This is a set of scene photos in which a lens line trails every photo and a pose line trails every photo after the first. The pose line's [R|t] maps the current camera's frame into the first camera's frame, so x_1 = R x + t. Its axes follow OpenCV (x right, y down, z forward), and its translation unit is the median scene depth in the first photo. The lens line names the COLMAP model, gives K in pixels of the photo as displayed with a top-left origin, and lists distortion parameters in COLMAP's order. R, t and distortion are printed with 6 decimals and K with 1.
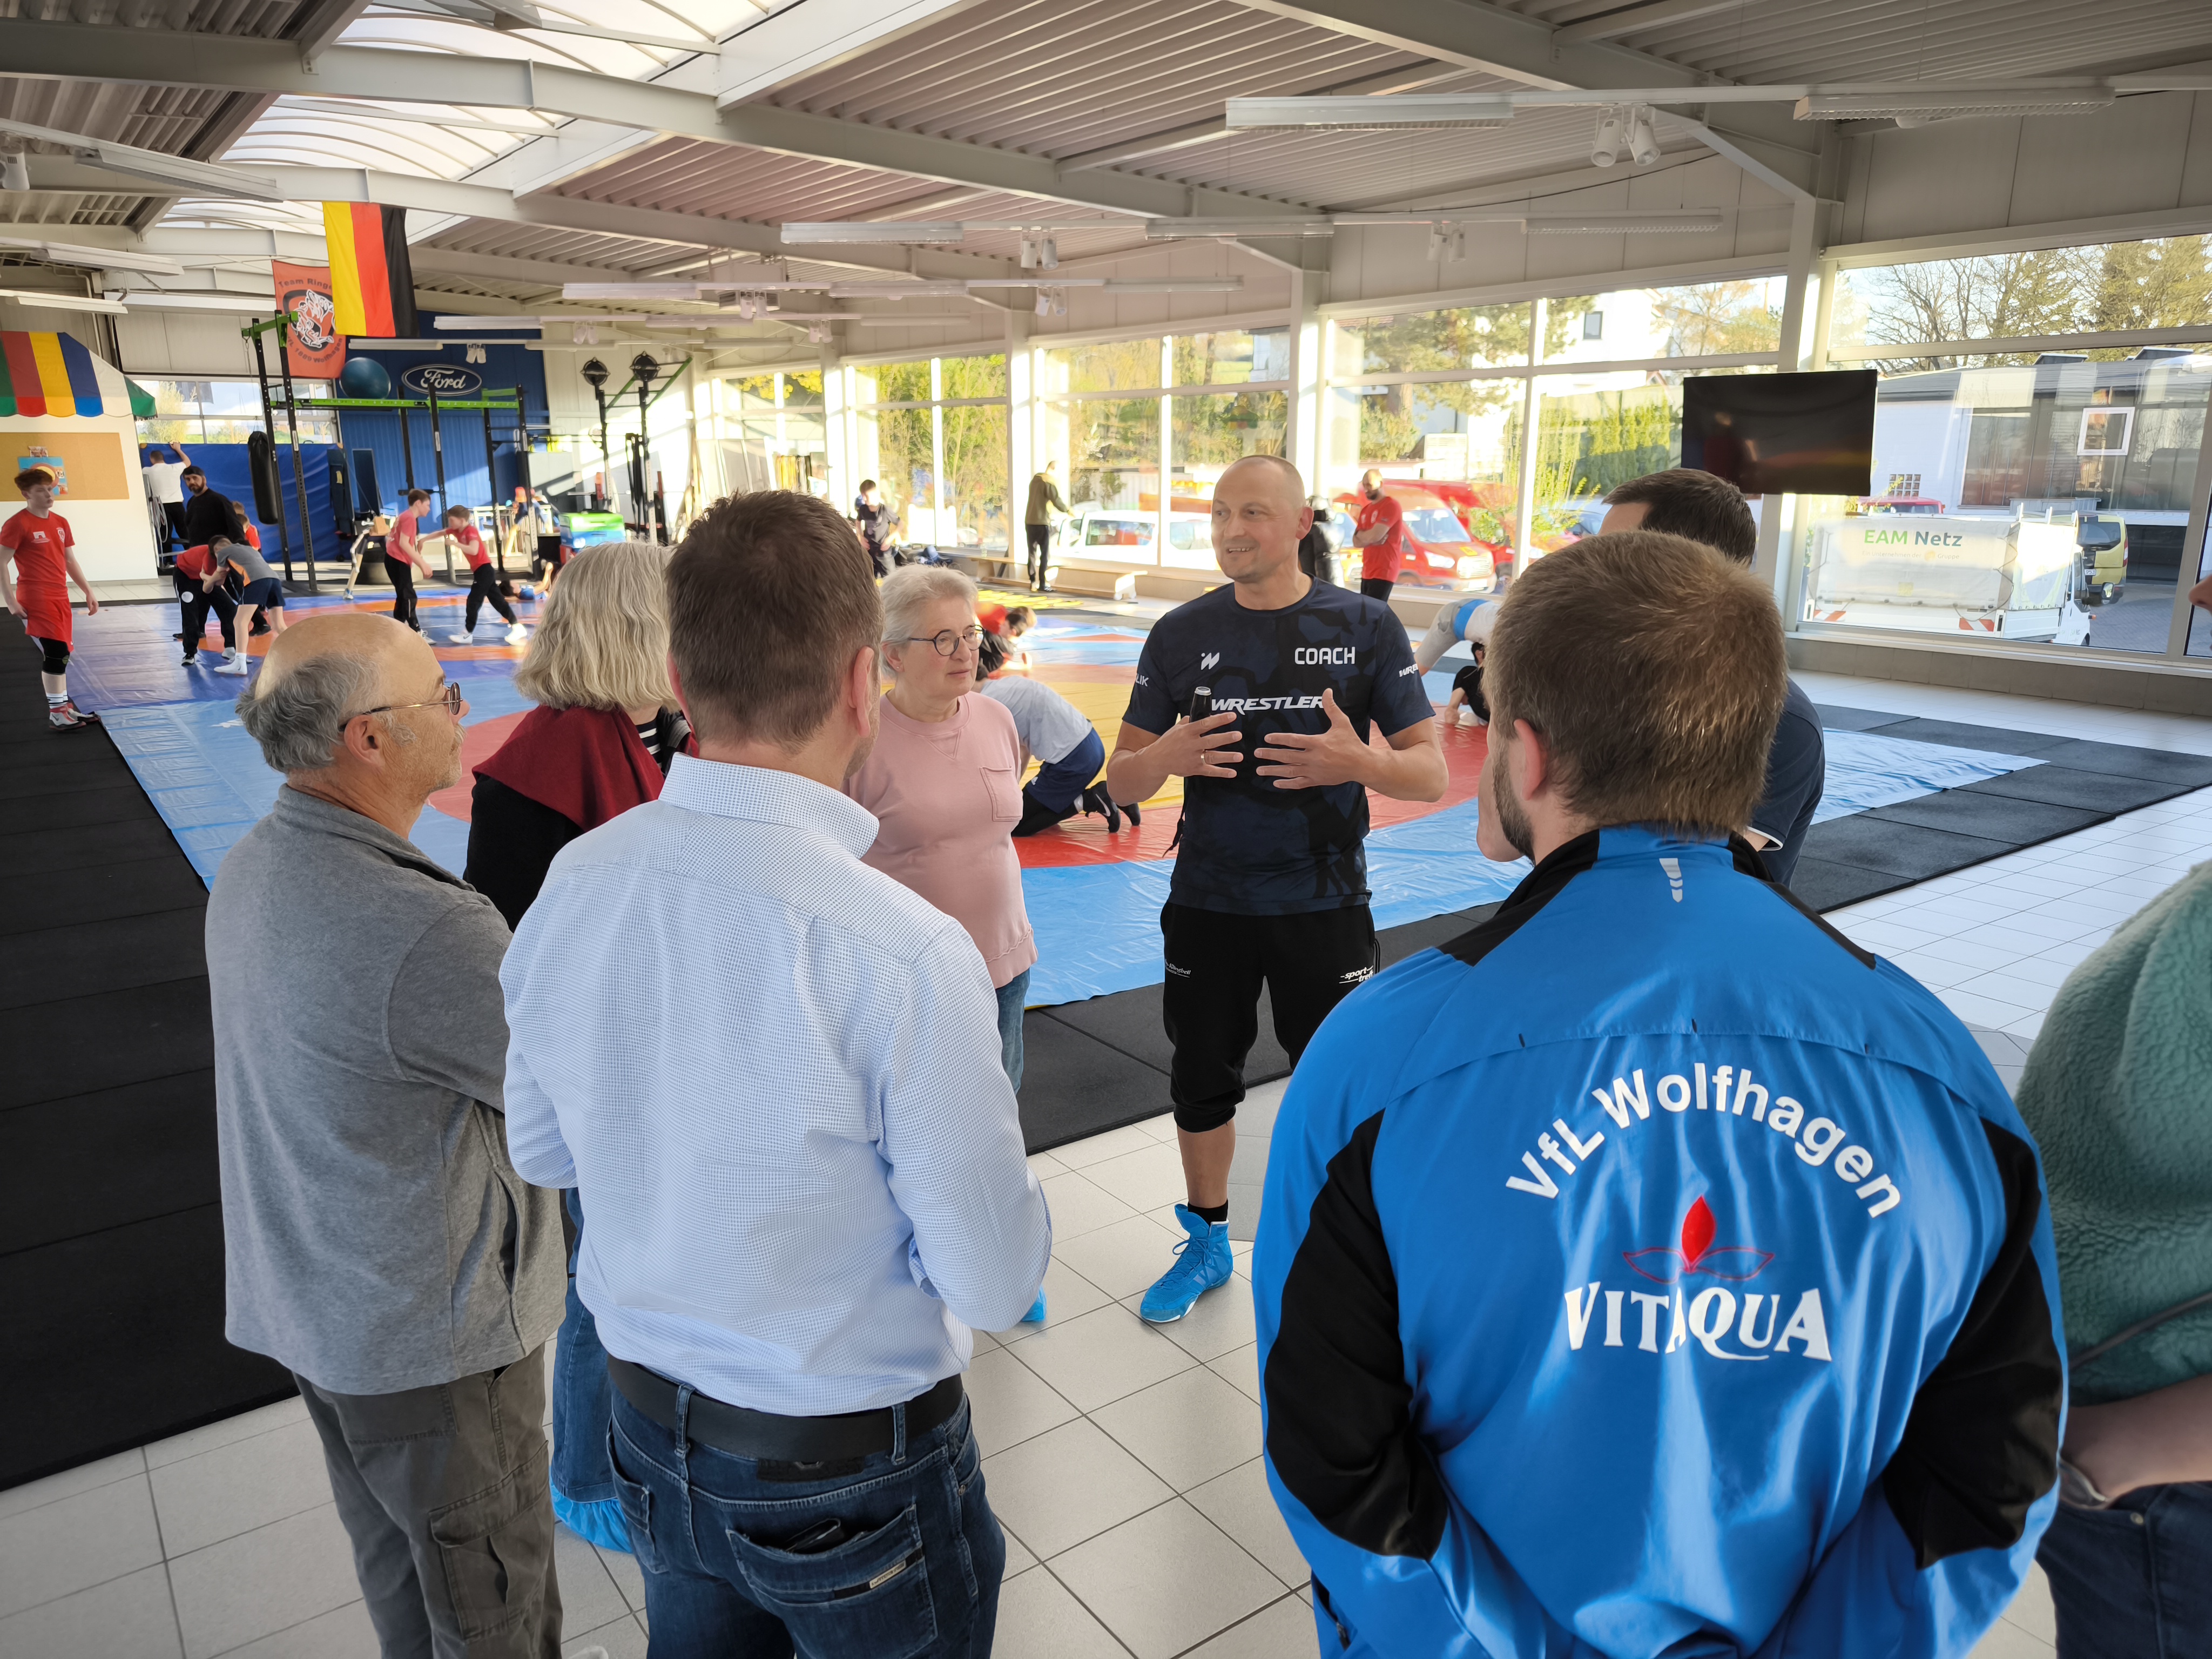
lens RADIAL K [[1554.4, 0, 1110.8], [0, 1554.4, 821.1], [0, 0, 1]] dist [0.042477, -0.026630]
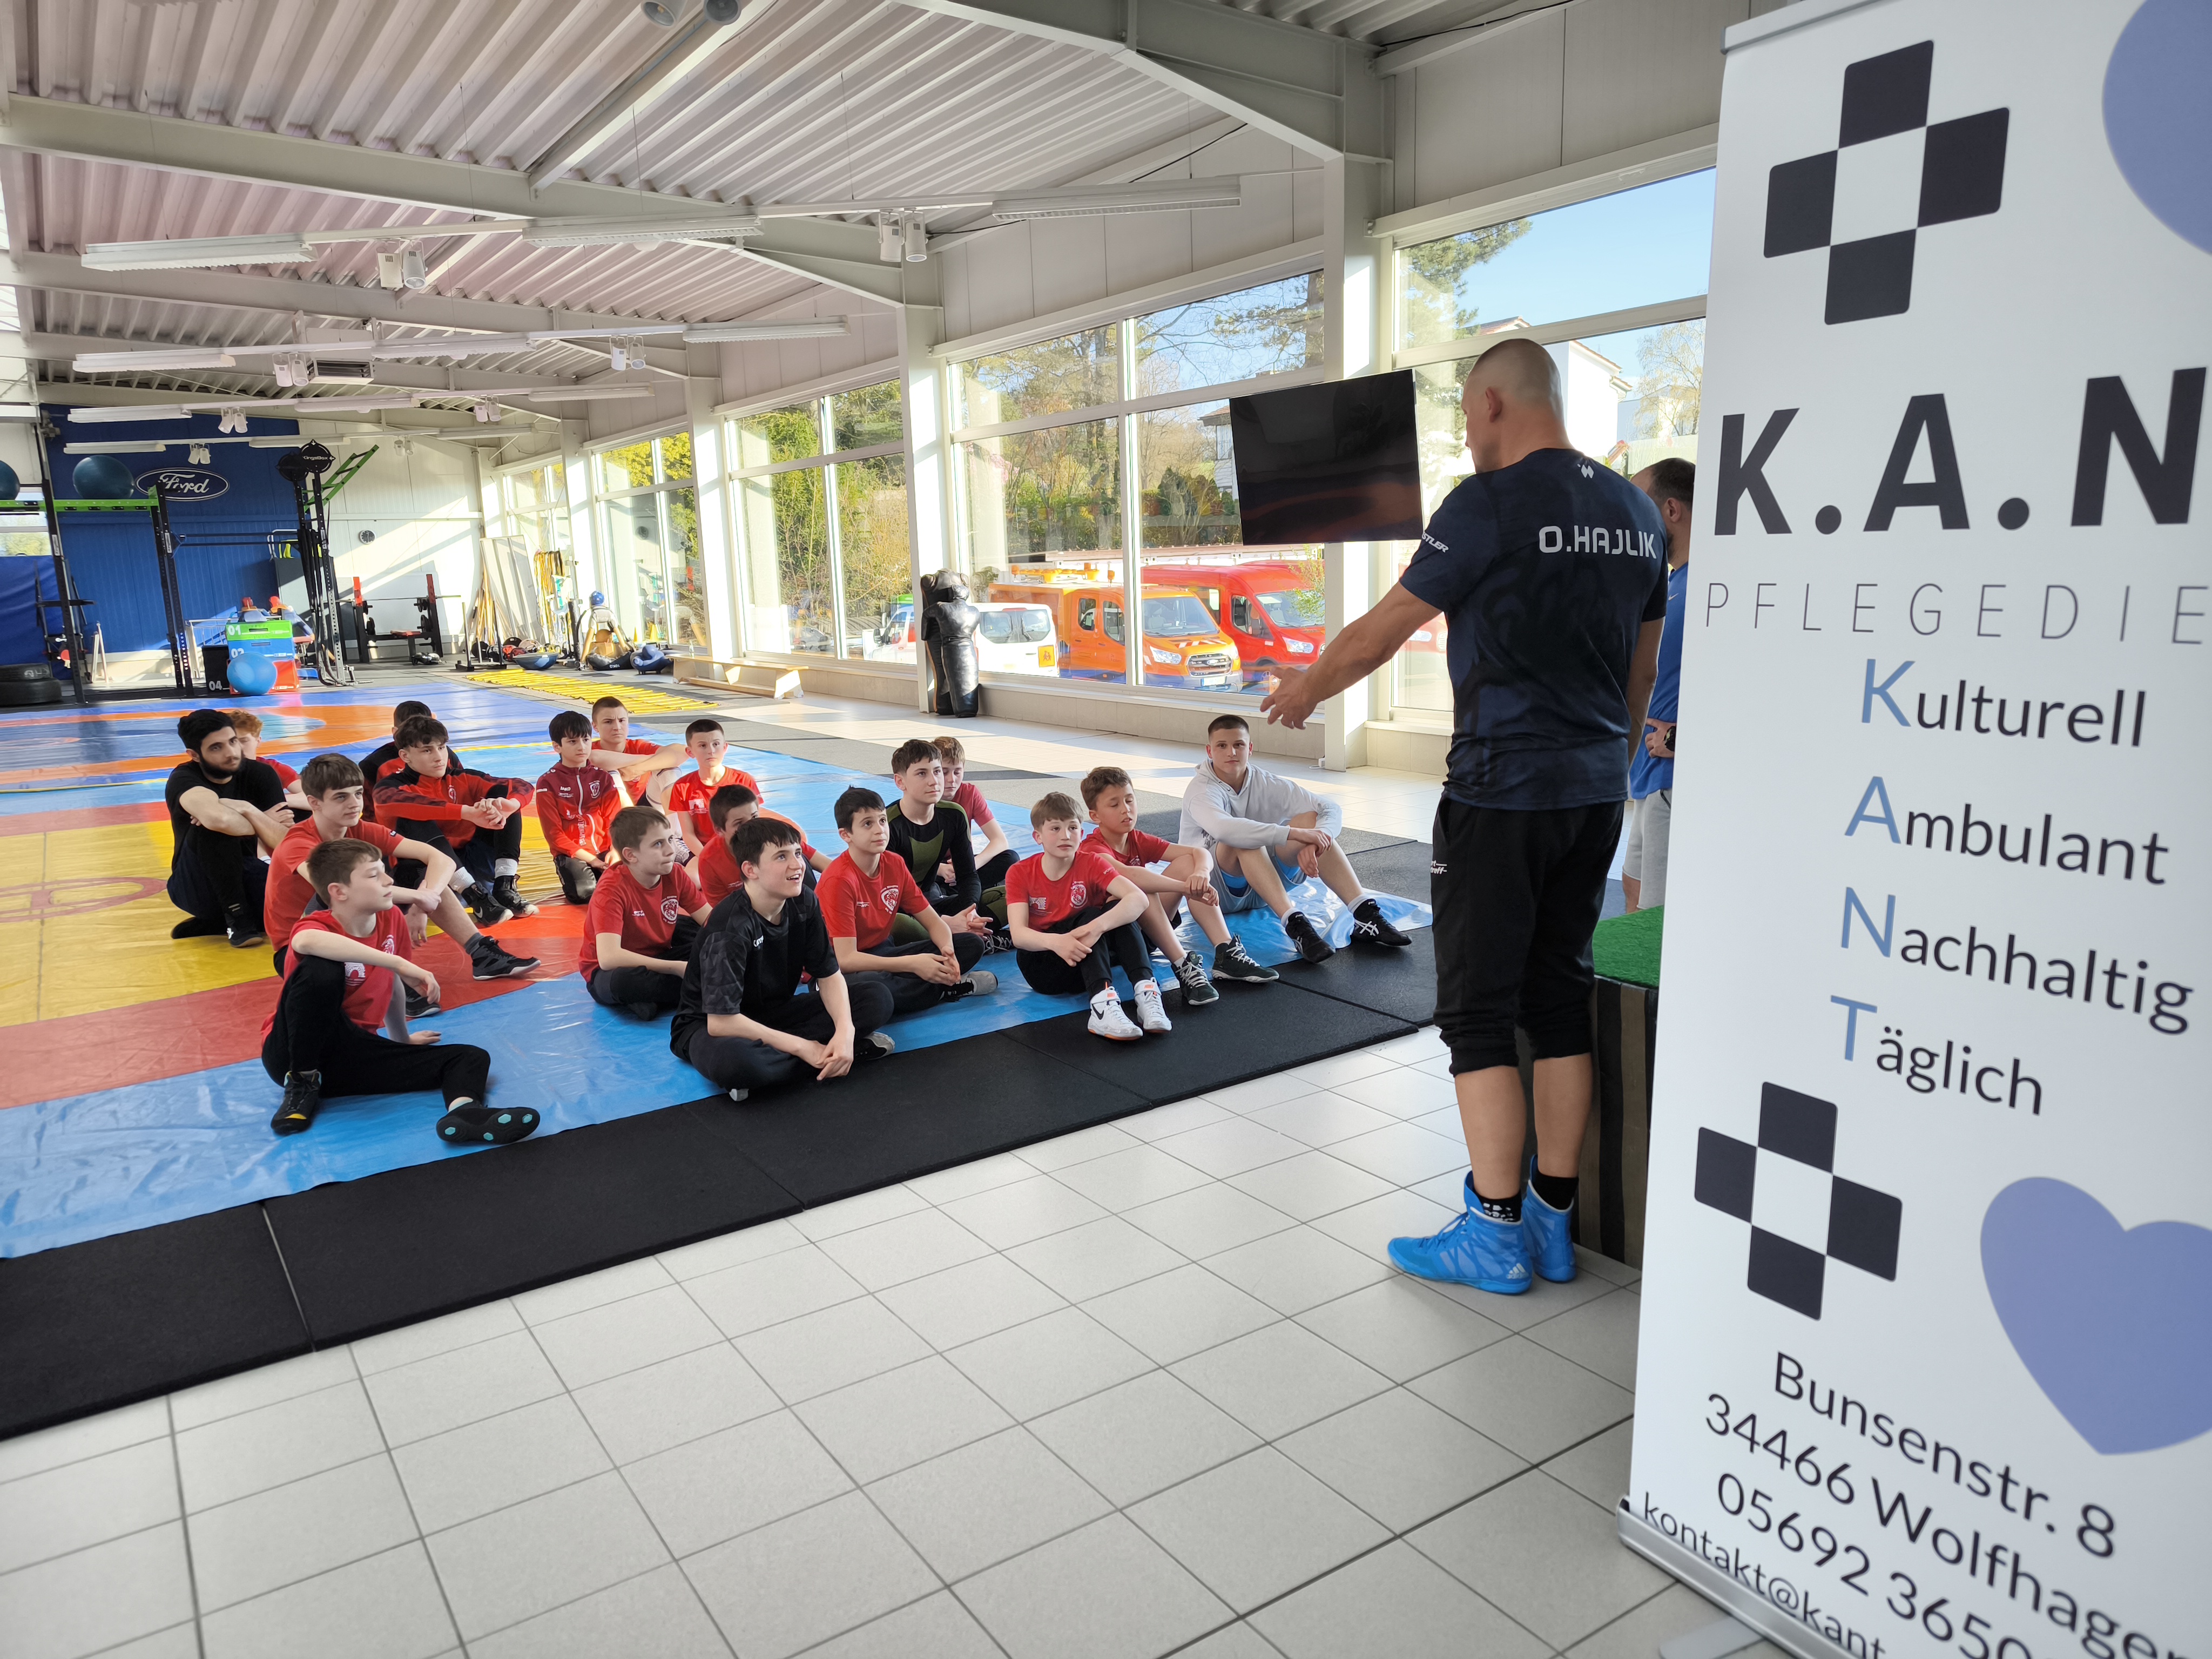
lens RADIAL K [[1554.4, 0, 1099.7], [0, 1554.4, 837.0], [0, 0, 1]] dist [0.042477, -0.026630]
pose [[0.998449, -0.023750, -0.050356, 0.221719], [0.021064, 0.998362, -0.053202, -0.017737], [0.051537, 0.052059, 0.997313, 0.157523]]
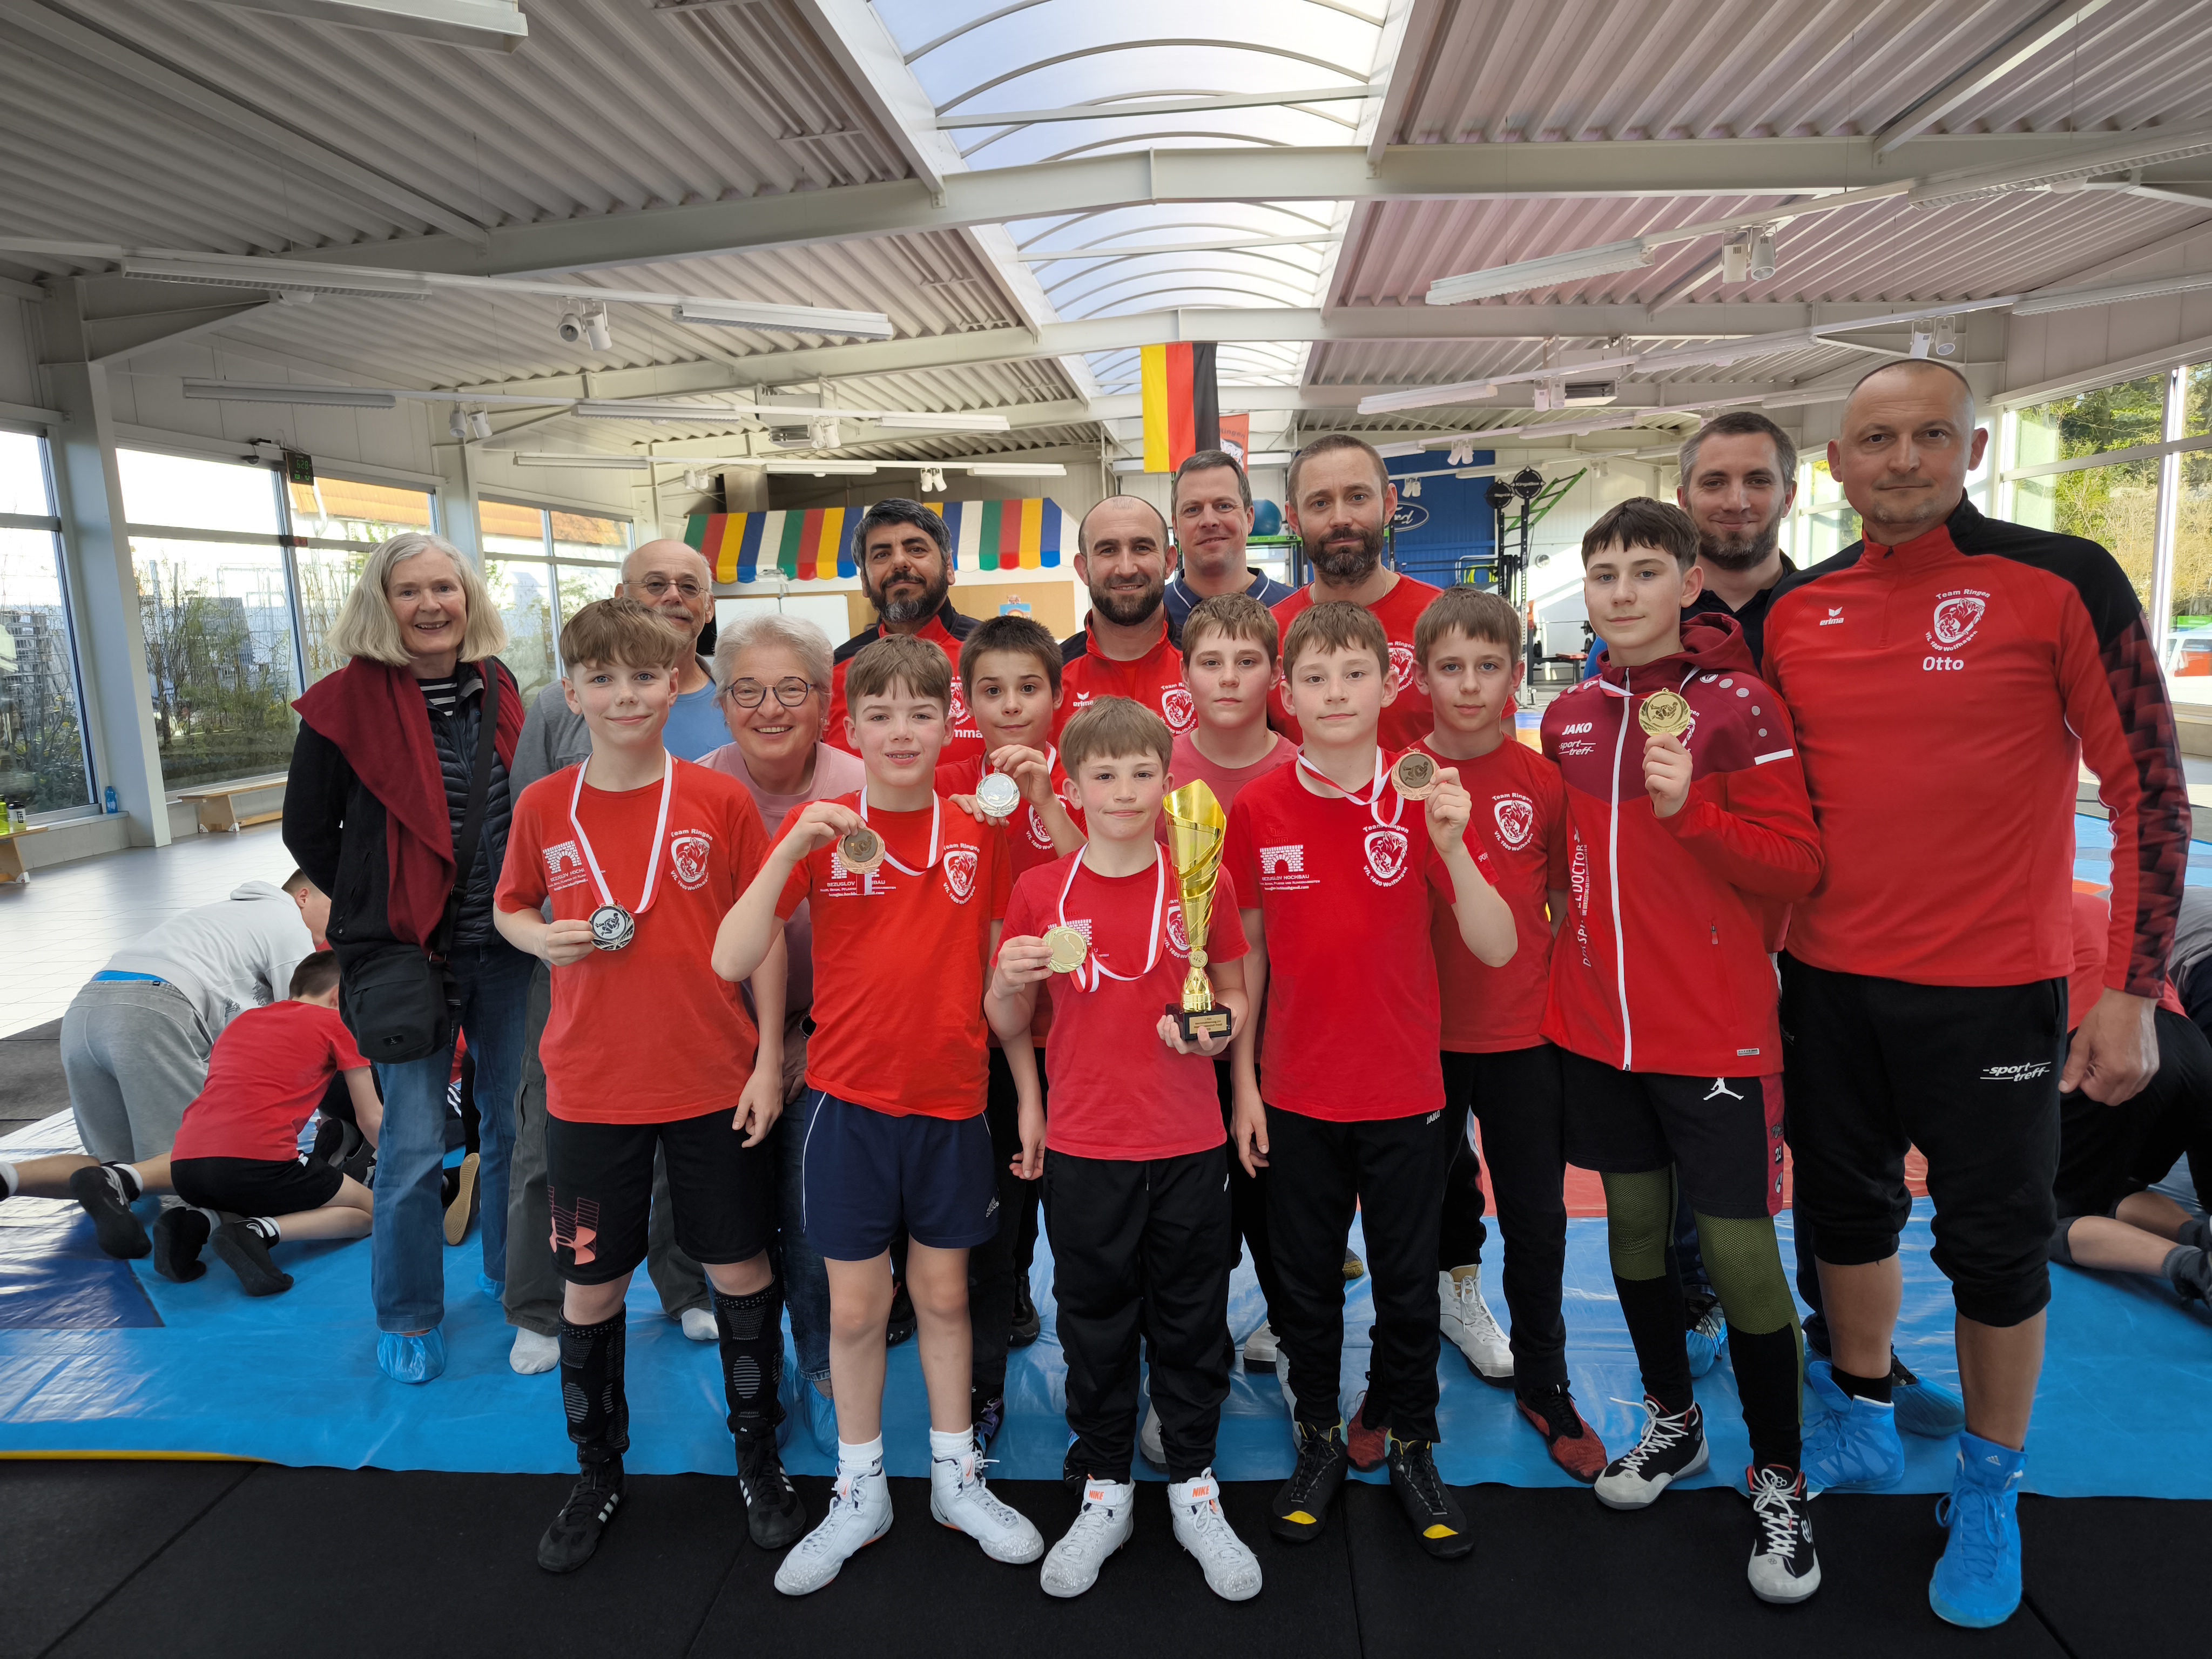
lens RADIAL K [[1554.4, 0, 1104.9], [0, 1554.4, 858.9], [0, 0, 1]] dist [0.042477, -0.026630]
pose [[0.760140, 0.074208, -0.645508, 0.137970], [-0.114140, 0.993259, -0.020223, -0.030180], [0.639656, 0.089051, 0.763486, 0.192081]]
